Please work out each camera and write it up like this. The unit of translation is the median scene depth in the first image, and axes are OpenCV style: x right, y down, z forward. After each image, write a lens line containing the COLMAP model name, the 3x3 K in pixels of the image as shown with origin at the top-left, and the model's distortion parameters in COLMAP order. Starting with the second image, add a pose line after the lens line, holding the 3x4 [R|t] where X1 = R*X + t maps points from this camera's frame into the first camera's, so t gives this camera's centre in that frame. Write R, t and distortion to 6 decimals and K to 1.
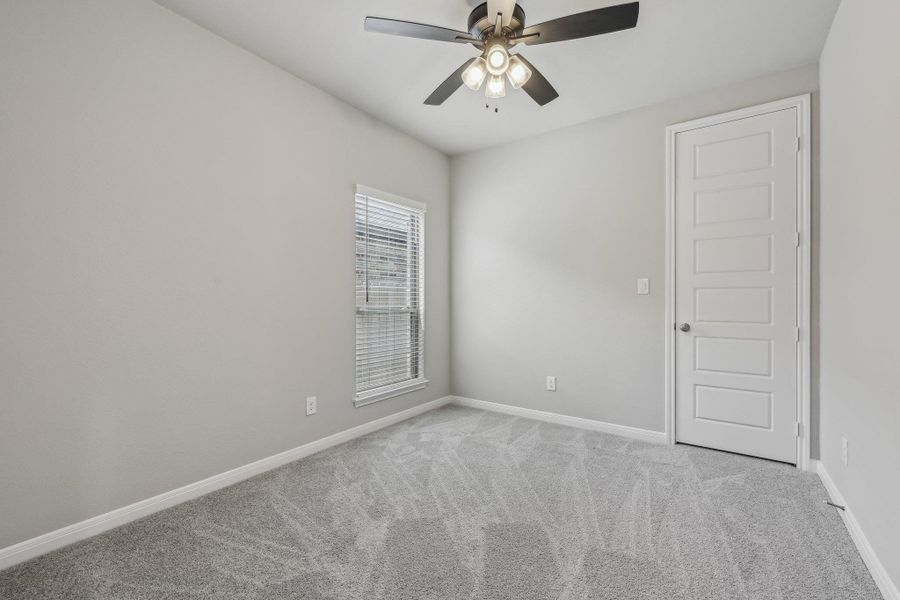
lens RADIAL K [[379.3, 0, 453.4], [0, 379.3, 298.7], [0, 0, 1]] dist [-0.000420, 0.000069]
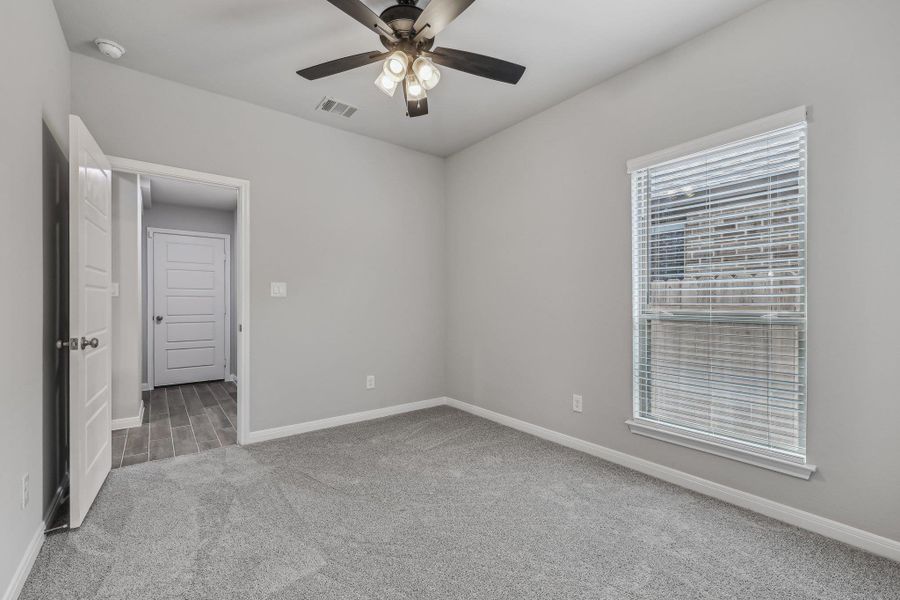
lens RADIAL K [[379.3, 0, 453.4], [0, 379.3, 298.7], [0, 0, 1]] dist [-0.000420, 0.000069]
pose [[-0.271250, -0.006833, -0.962485, 0.595005], [0.004095, 0.999958, -0.008253, 0.003083], [0.962500, -0.006180, -0.271210, 0.793634]]
